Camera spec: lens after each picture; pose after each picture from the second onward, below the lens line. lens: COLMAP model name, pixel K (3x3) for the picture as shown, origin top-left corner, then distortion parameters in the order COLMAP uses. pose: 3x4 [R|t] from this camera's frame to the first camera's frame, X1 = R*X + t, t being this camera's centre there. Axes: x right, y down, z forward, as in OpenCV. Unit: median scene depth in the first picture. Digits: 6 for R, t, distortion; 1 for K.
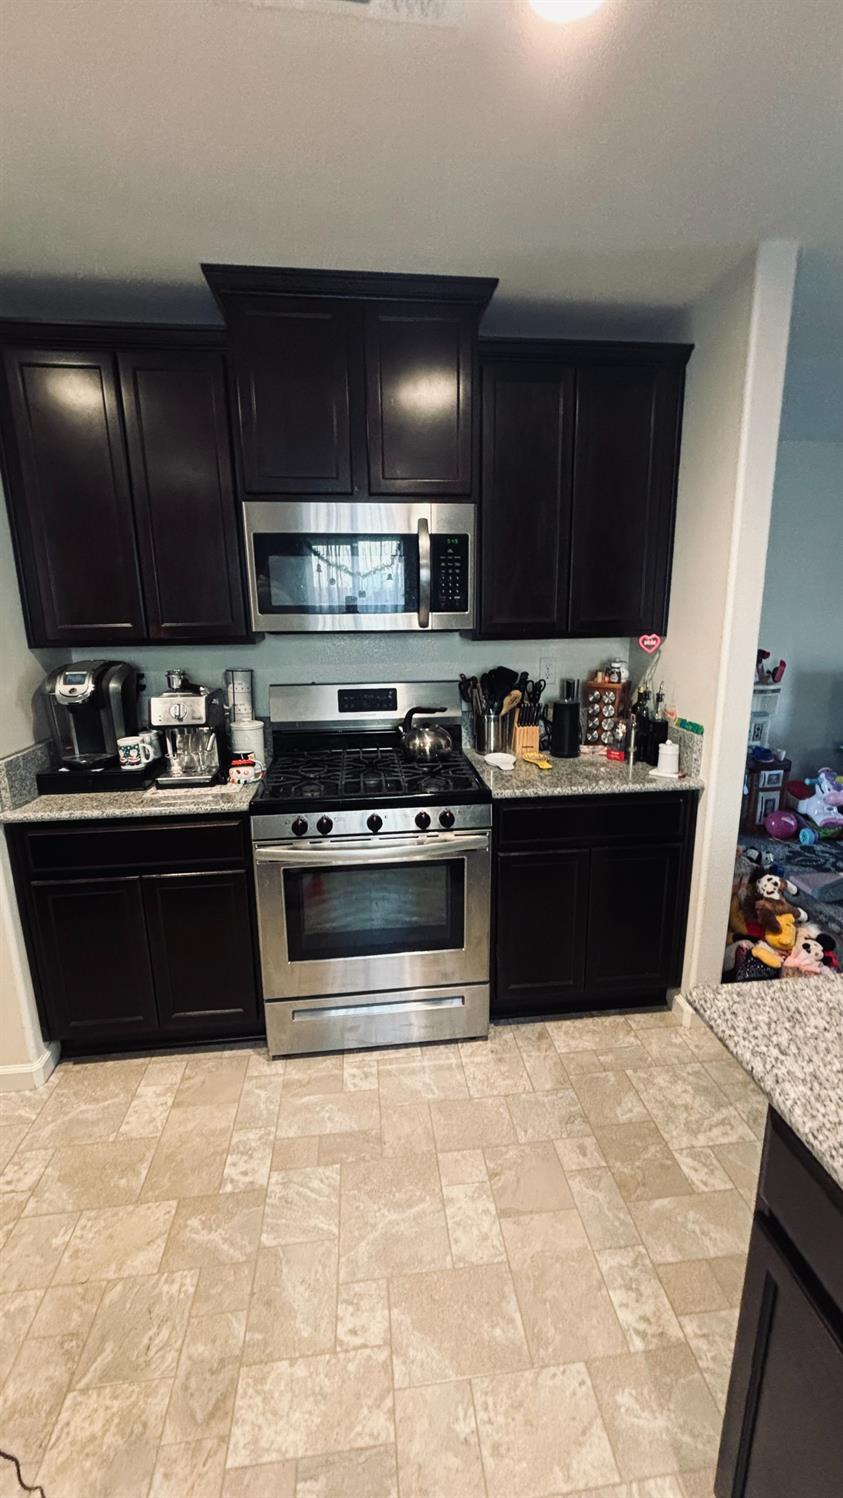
lens RADIAL K [[609.6, 0, 428.5], [0, 609.6, 741.0], [0, 0, 1]] dist [0.000462, -0.000102]
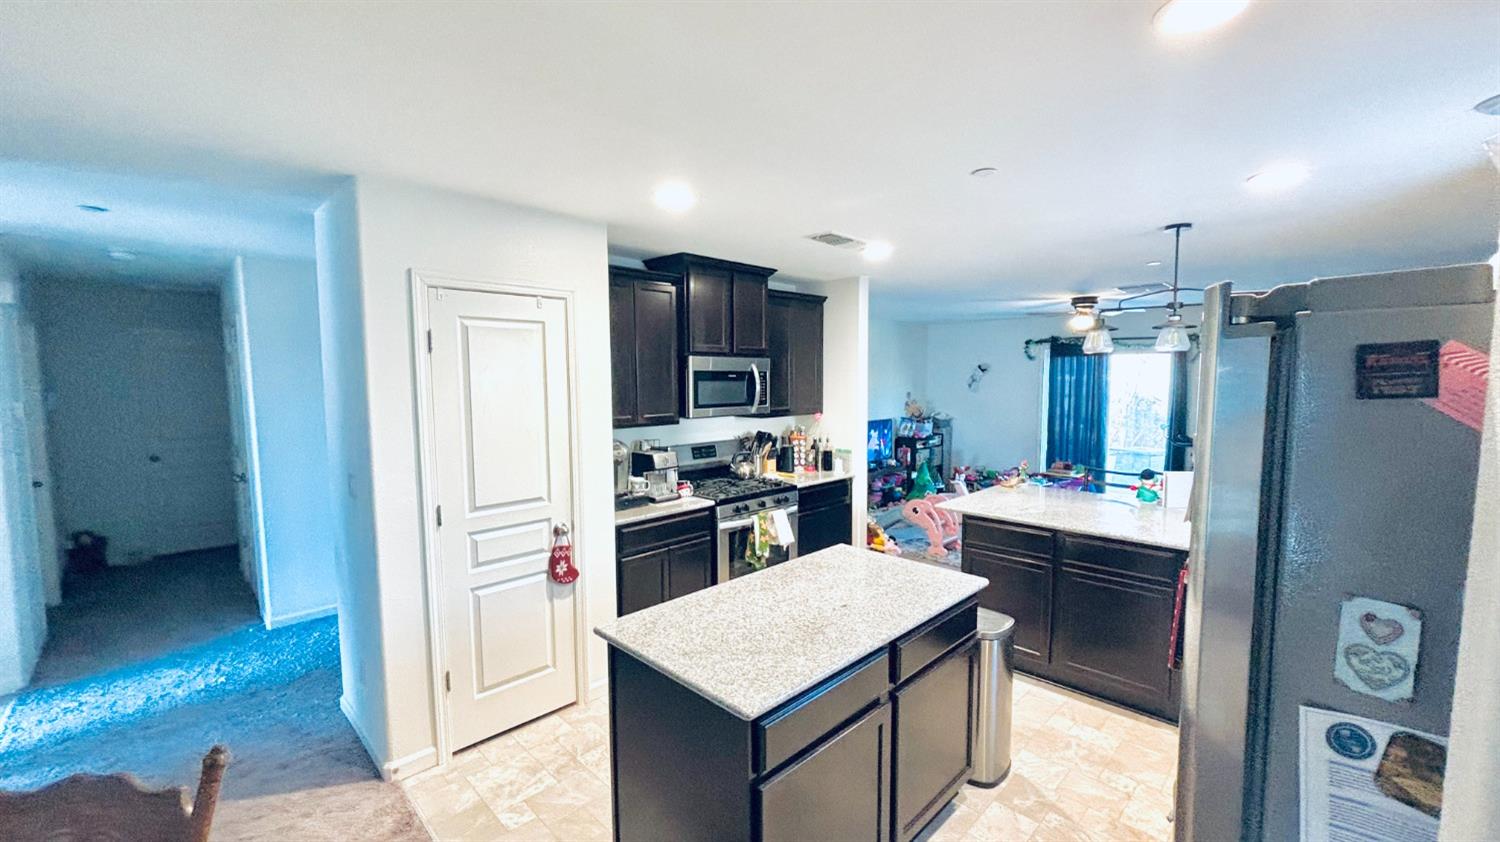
lens RADIAL K [[603.5, 0, 748.4], [0, 603.5, 428.2], [0, 0, 1]] dist [-0.000179, 0.000000]
pose [[0.797889, -0.045373, 0.601094, -1.222682], [0.126213, 0.987636, -0.092984, 0.054585], [-0.589443, 0.150057, 0.793750, -0.619108]]
